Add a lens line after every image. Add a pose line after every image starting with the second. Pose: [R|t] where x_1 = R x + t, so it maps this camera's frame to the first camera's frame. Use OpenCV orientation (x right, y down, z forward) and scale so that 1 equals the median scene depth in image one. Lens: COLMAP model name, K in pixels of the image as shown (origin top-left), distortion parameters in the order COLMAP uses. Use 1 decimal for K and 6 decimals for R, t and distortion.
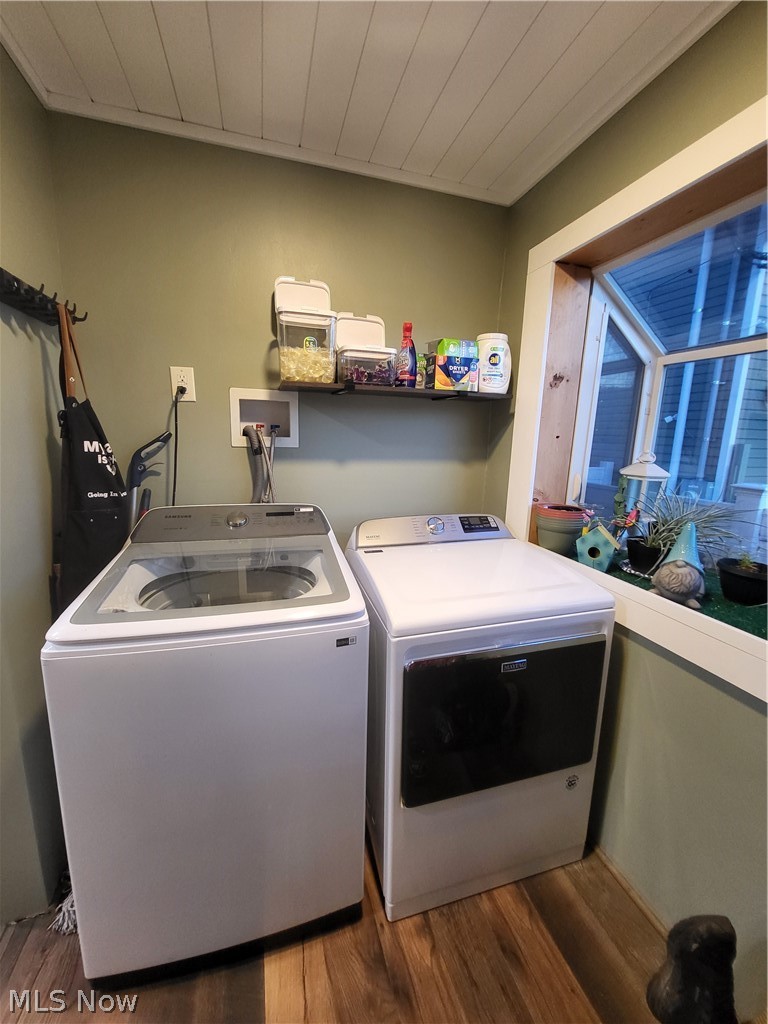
lens RADIAL K [[402.0, 0, 384.4], [0, 402.0, 509.0], [0, 0, 1]] dist [-0.004091, -0.001129]
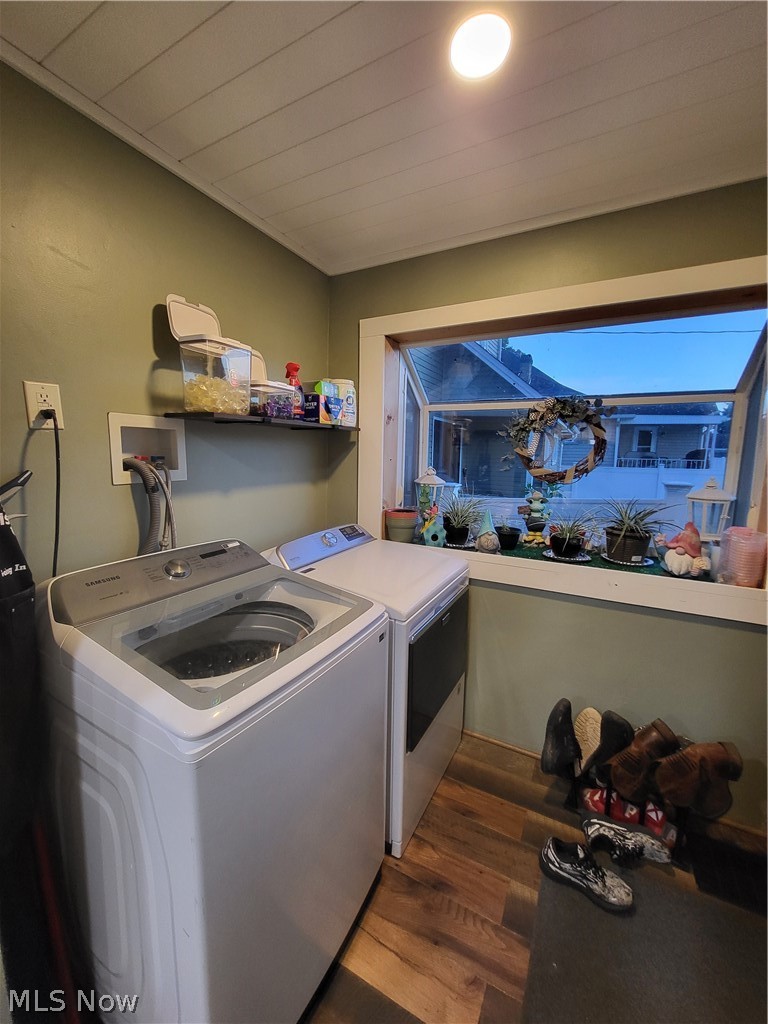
lens RADIAL K [[402.0, 0, 388.0], [0, 402.0, 506.9], [0, 0, 1]] dist [-0.004091, -0.001129]
pose [[0.700201, -0.112755, 0.704986, -0.591792], [0.133678, 0.990692, 0.025680, -0.061102], [-0.701319, 0.076260, 0.708757, 0.051641]]
